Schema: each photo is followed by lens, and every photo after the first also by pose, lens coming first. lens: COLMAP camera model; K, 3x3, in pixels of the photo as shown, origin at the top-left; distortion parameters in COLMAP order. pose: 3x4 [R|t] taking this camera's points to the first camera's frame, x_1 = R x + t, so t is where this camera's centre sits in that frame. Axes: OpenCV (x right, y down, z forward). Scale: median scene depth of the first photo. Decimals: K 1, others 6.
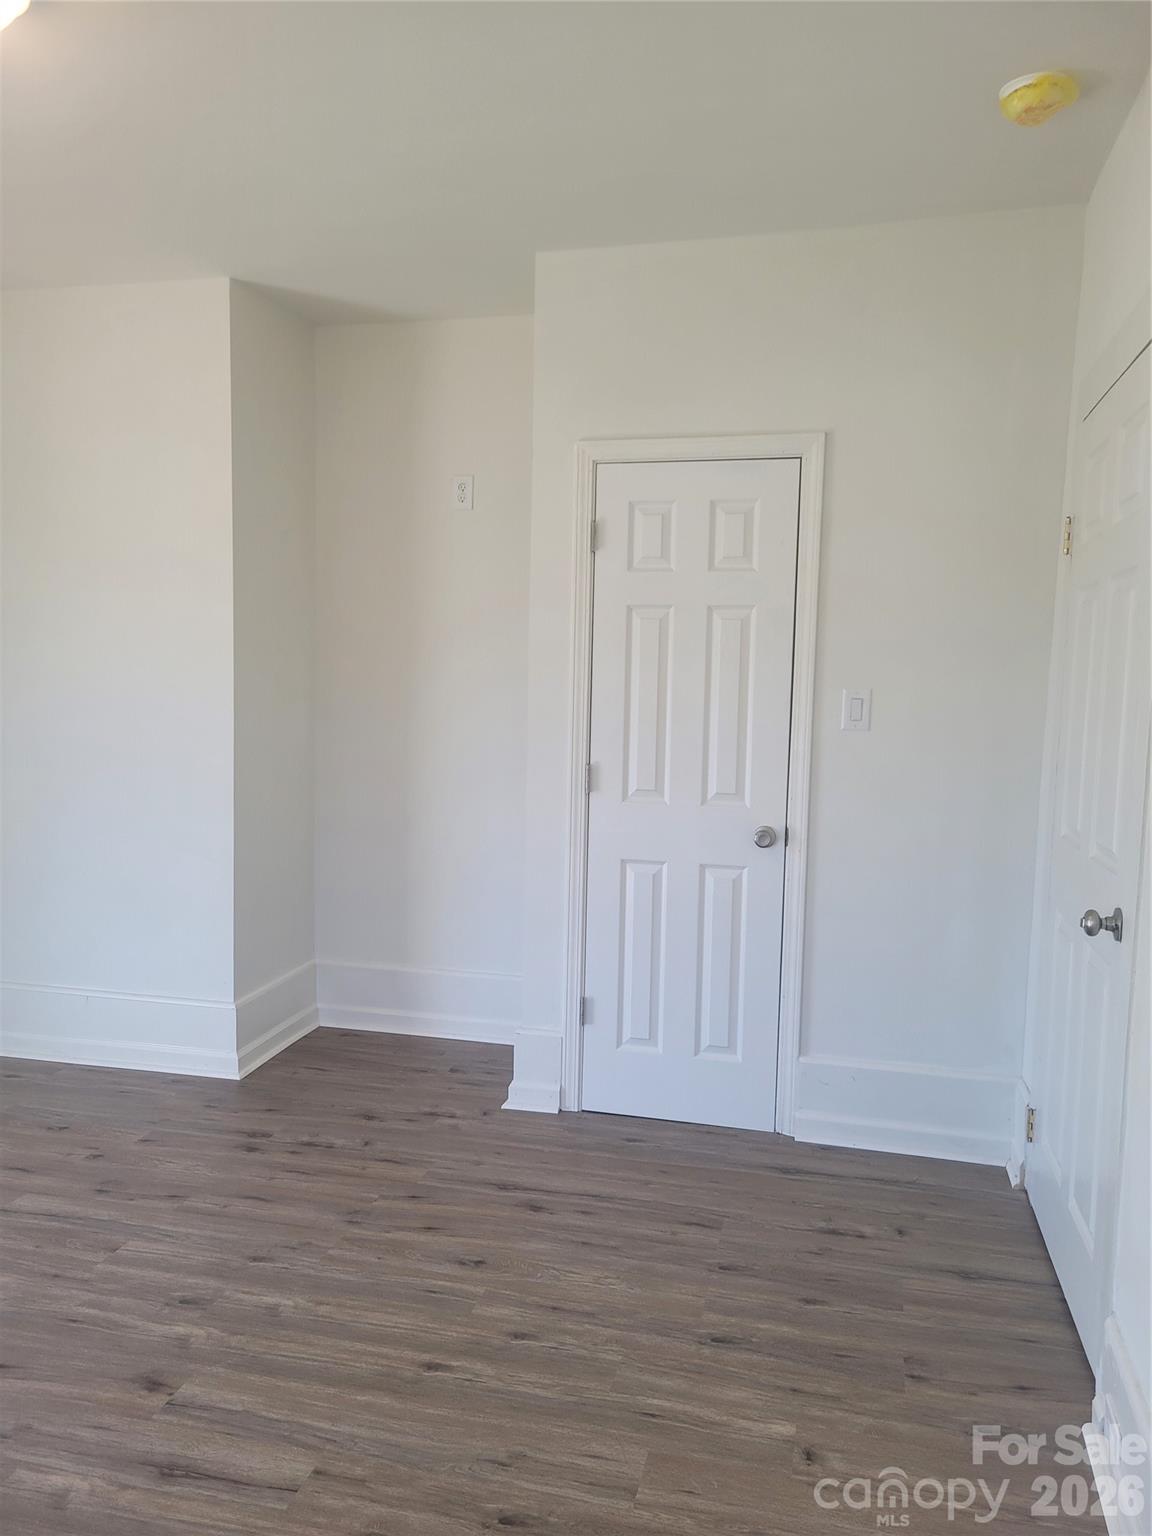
lens RADIAL K [[1141.2, 0, 582.5], [0, 1141.2, 777.1], [0, 0, 1]] dist [0.062945, -0.039892]
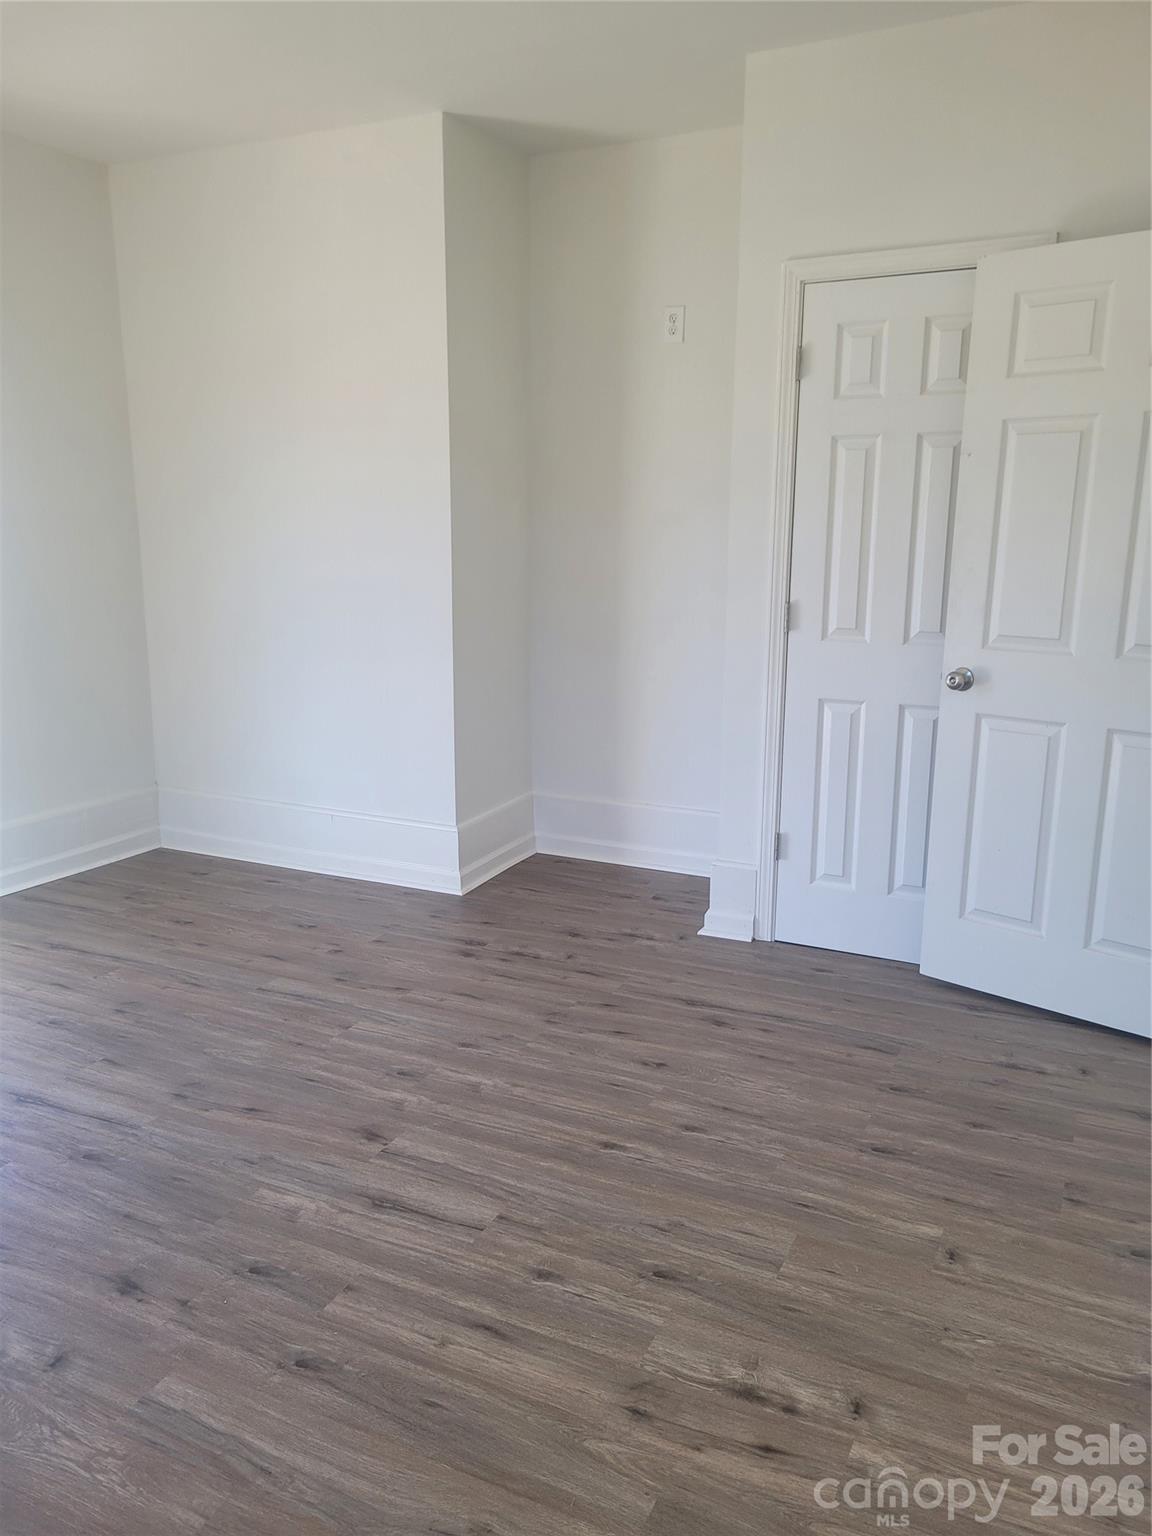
lens RADIAL K [[1141.2, 0, 599.1], [0, 1141.2, 766.6], [0, 0, 1]] dist [0.062945, -0.039892]
pose [[0.980135, 0.027227, -0.196452, 0.054819], [-0.003381, 0.992682, 0.120712, 0.013306], [0.198301, -0.117650, 0.973055, -0.023798]]
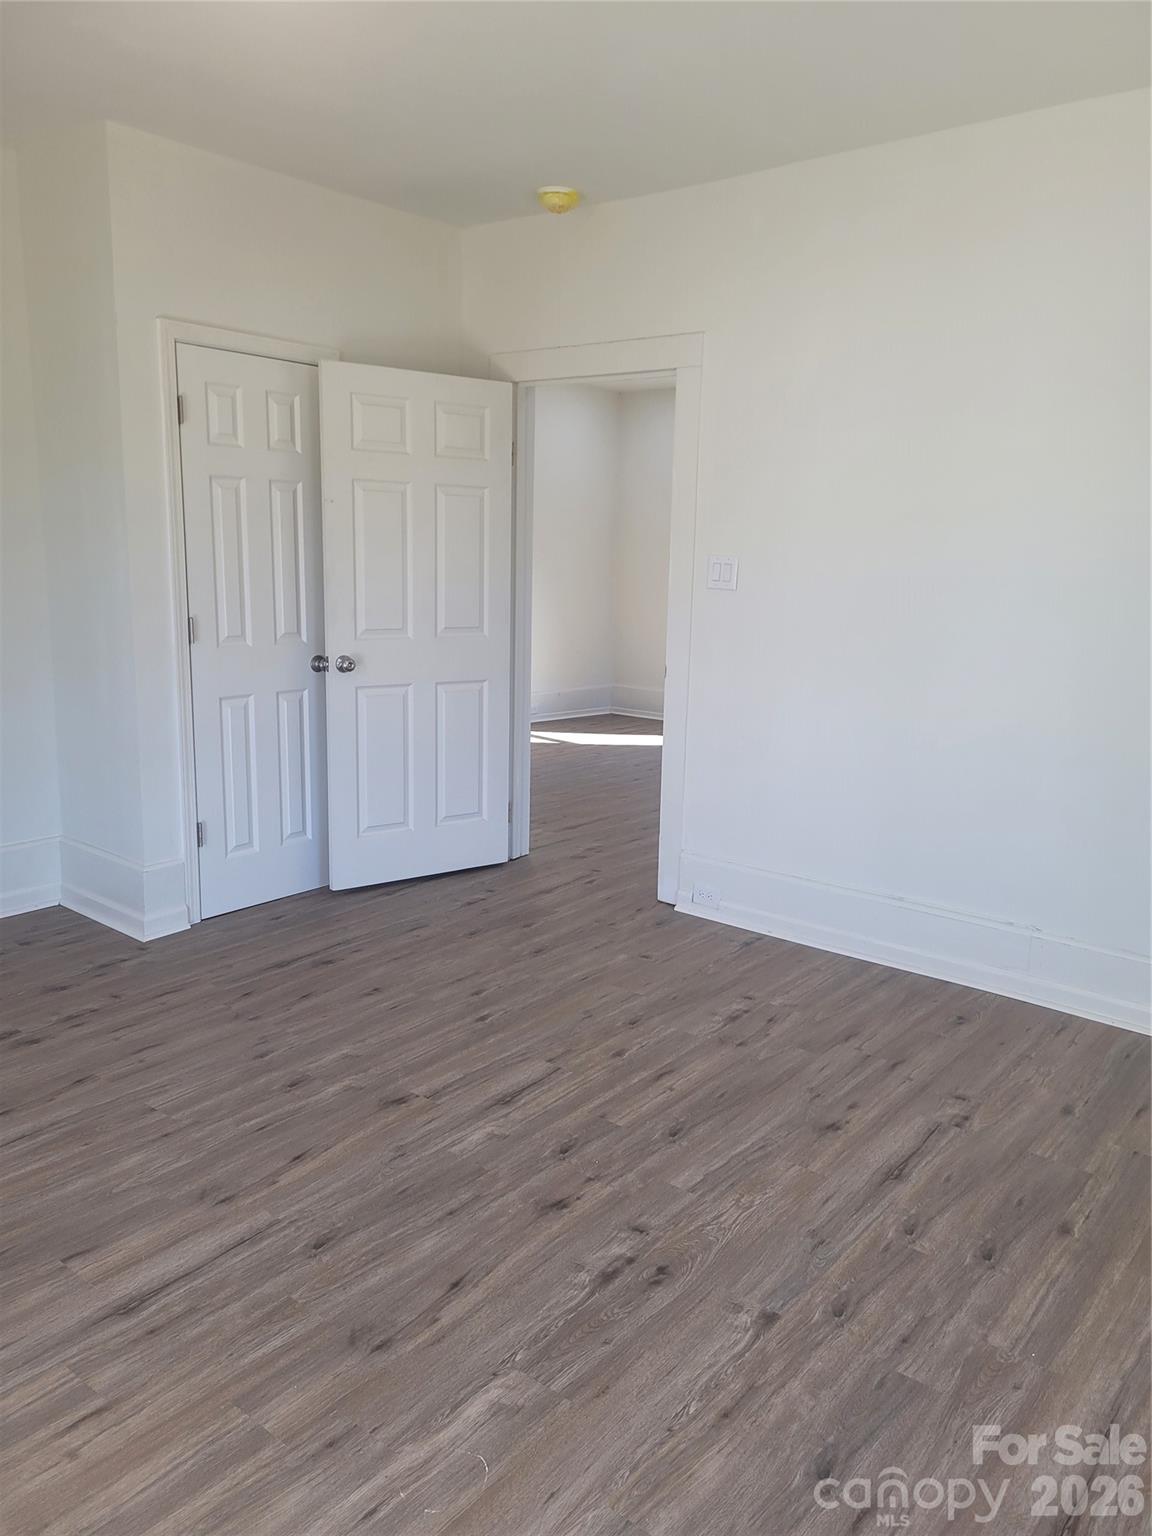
lens RADIAL K [[1141.2, 0, 588.4], [0, 1141.2, 756.3], [0, 0, 1]] dist [0.062945, -0.039892]
pose [[0.417629, -0.178526, 0.890906, -1.081635], [0.064882, 0.983864, 0.166739, -0.050747], [-0.906298, -0.011832, 0.422474, 0.206249]]
